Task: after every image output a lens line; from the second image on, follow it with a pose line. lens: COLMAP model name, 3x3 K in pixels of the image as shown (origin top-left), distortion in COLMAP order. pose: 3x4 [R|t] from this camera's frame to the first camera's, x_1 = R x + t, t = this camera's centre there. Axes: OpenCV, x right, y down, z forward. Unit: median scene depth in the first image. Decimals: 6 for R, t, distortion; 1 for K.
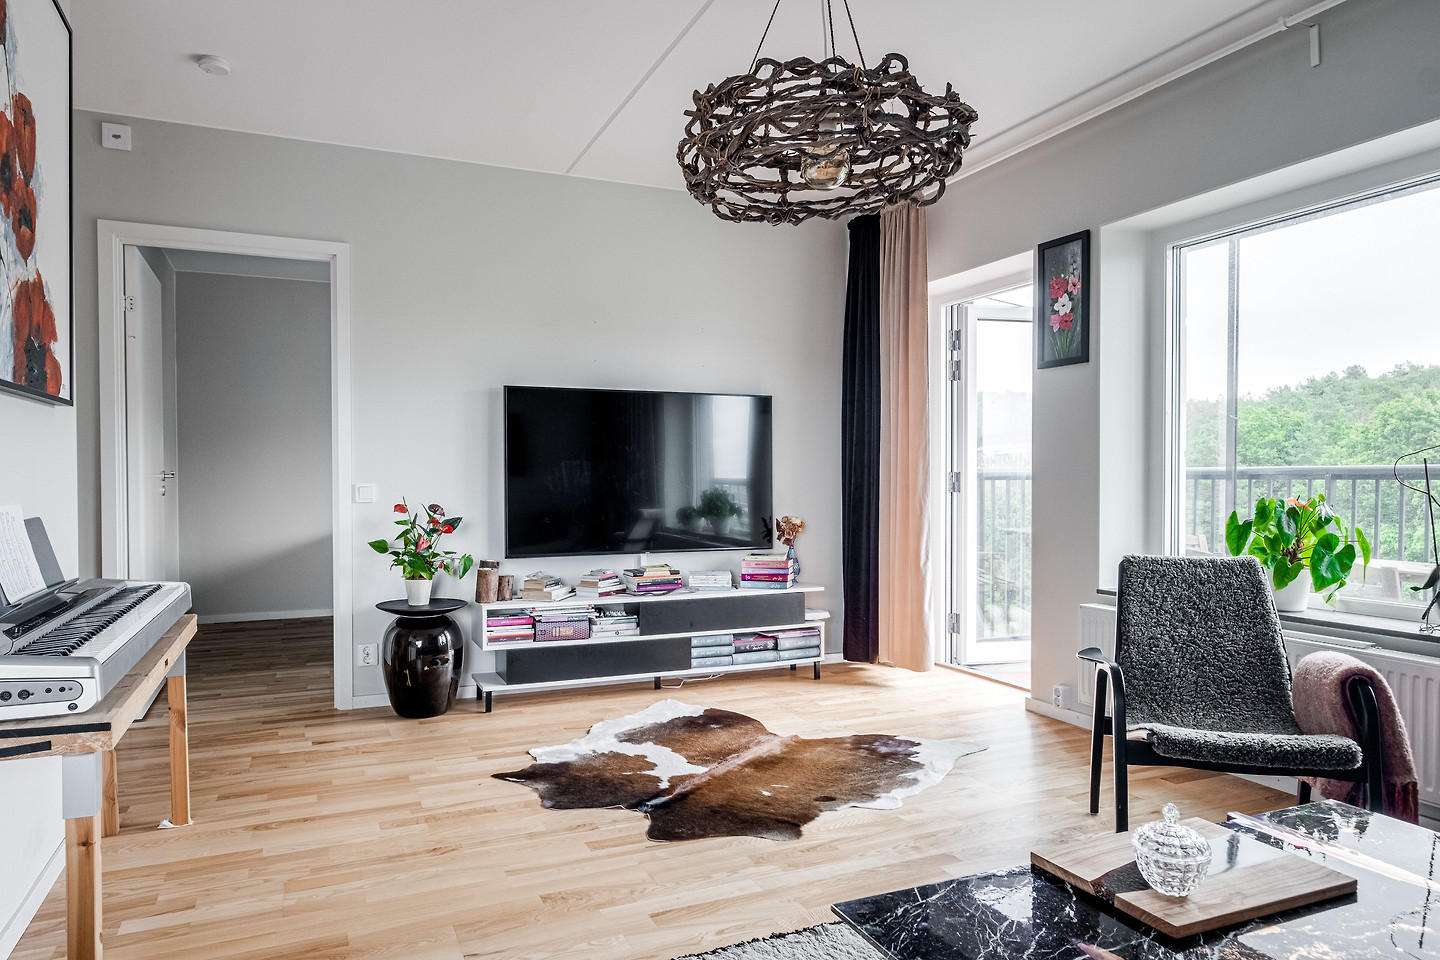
lens RADIAL K [[906.7, 0, 705.0], [0, 906.7, 495.3], [0, 0, 1]] dist [-0.002752, -0.000282]
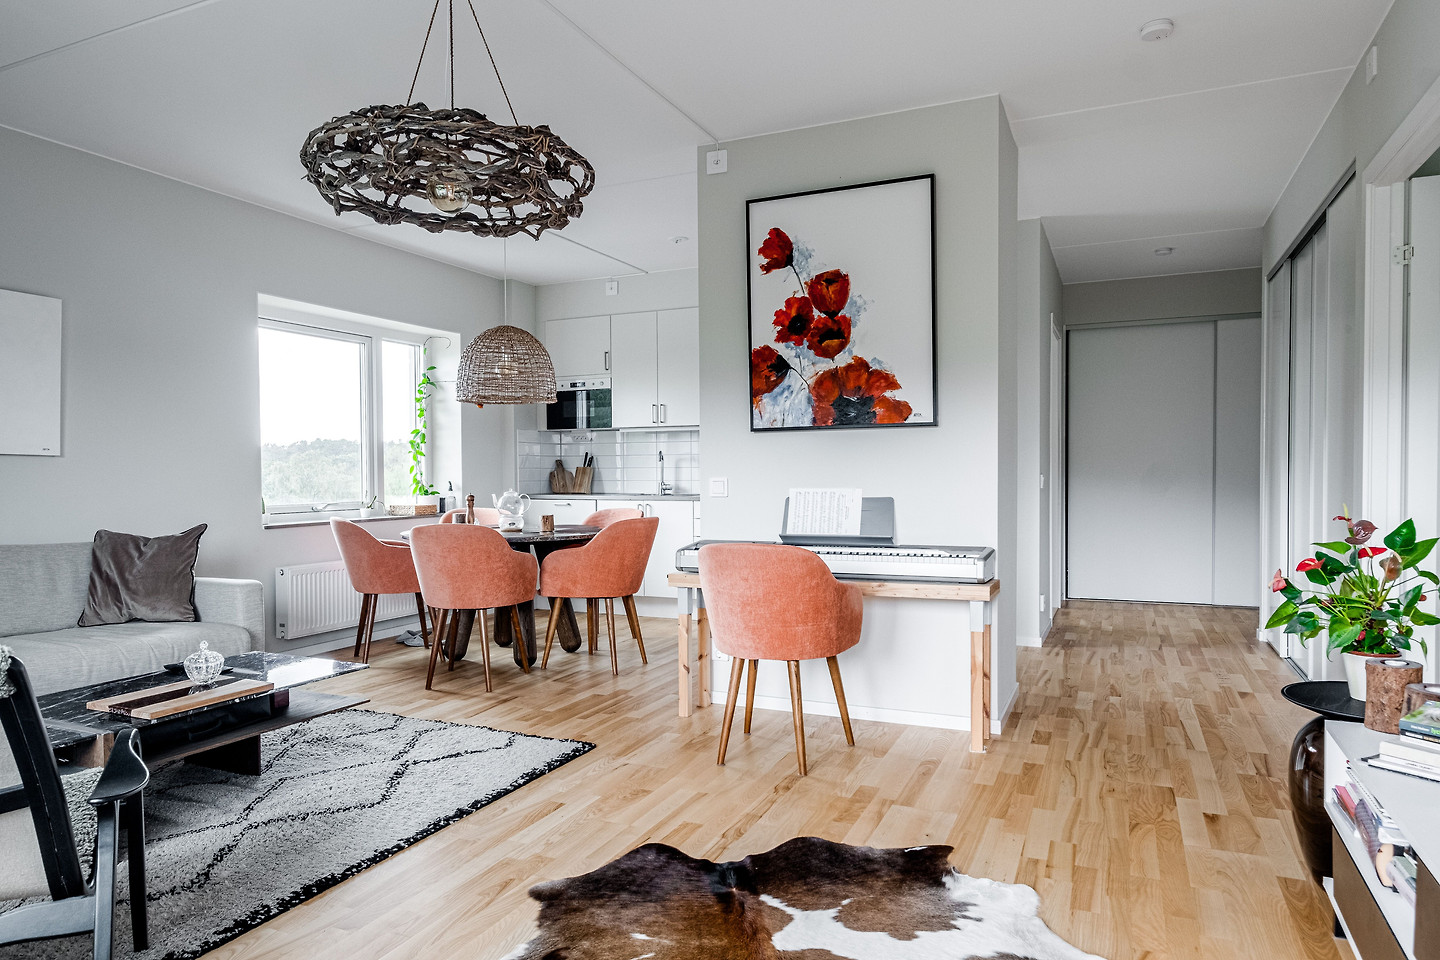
lens RADIAL K [[906.7, 0, 705.0], [0, 906.7, 495.3], [0, 0, 1]] dist [-0.002752, -0.000282]
pose [[-0.745344, 0.022888, -0.666287, 0.460299], [-0.005611, 0.999160, 0.040600, -0.031844], [0.666657, 0.034000, -0.744589, 1.467141]]
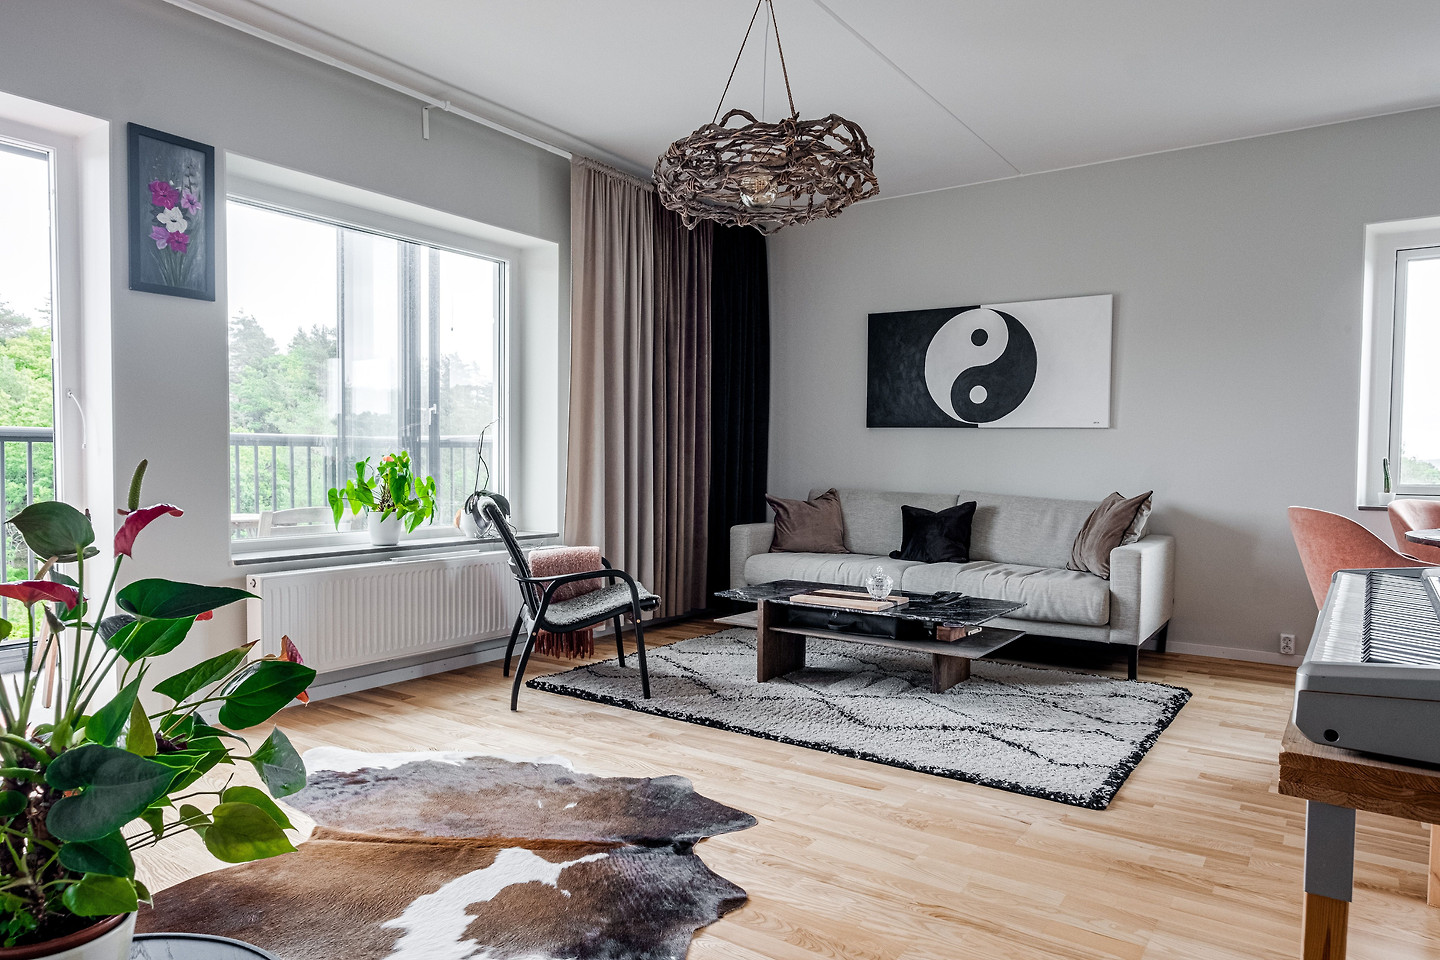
lens RADIAL K [[906.7, 0, 705.0], [0, 906.7, 495.3], [0, 0, 1]] dist [-0.002752, -0.000282]
pose [[-0.512795, -0.035973, 0.857757, -0.681093], [0.011248, 0.998754, 0.048611, 0.001200], [-0.858437, 0.034575, -0.511752, 1.258732]]
